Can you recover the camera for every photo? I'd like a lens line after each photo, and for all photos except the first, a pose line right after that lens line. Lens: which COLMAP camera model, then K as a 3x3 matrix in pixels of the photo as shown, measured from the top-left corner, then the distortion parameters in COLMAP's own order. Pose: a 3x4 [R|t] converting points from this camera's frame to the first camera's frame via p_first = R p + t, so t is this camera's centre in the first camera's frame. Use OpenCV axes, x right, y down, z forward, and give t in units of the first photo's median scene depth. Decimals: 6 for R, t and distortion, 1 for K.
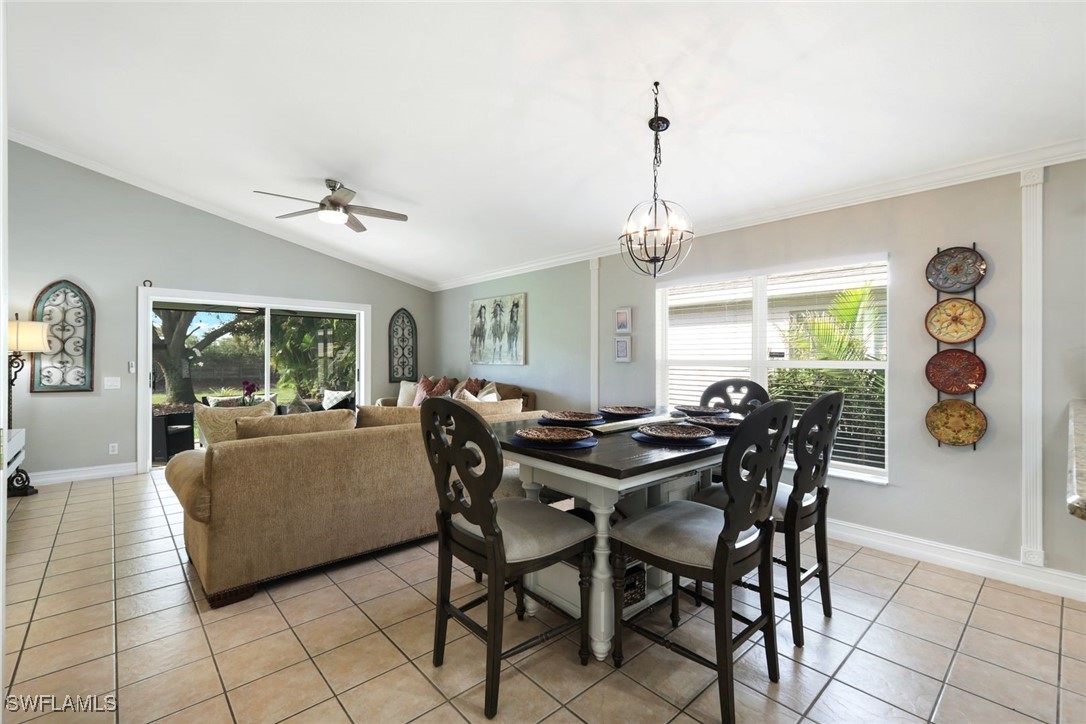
lens RADIAL K [[478.9, 0, 543.1], [0, 478.9, 357.7], [0, 0, 1]] dist [-0.000228, -0.000119]
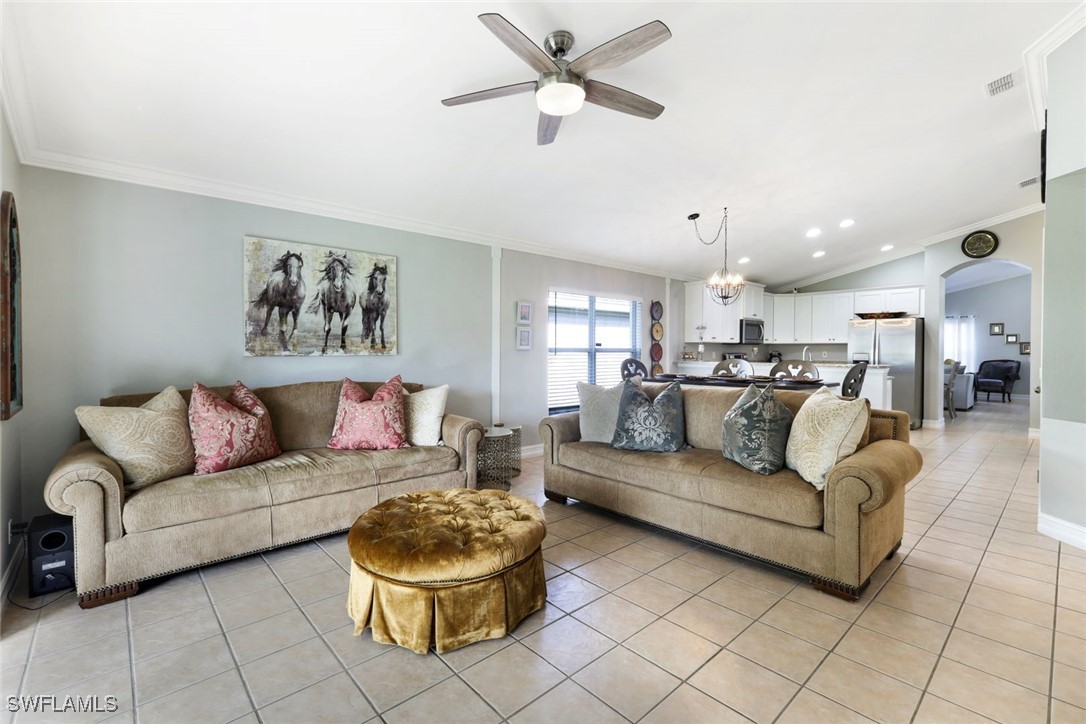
lens RADIAL K [[478.9, 0, 543.1], [0, 478.9, 357.7], [0, 0, 1]] dist [-0.000228, -0.000119]
pose [[-0.007337, -0.020712, 0.999759, -0.732332], [-0.002293, 0.999783, 0.020696, 0.003115], [-0.999970, -0.002140, -0.007383, 0.739939]]
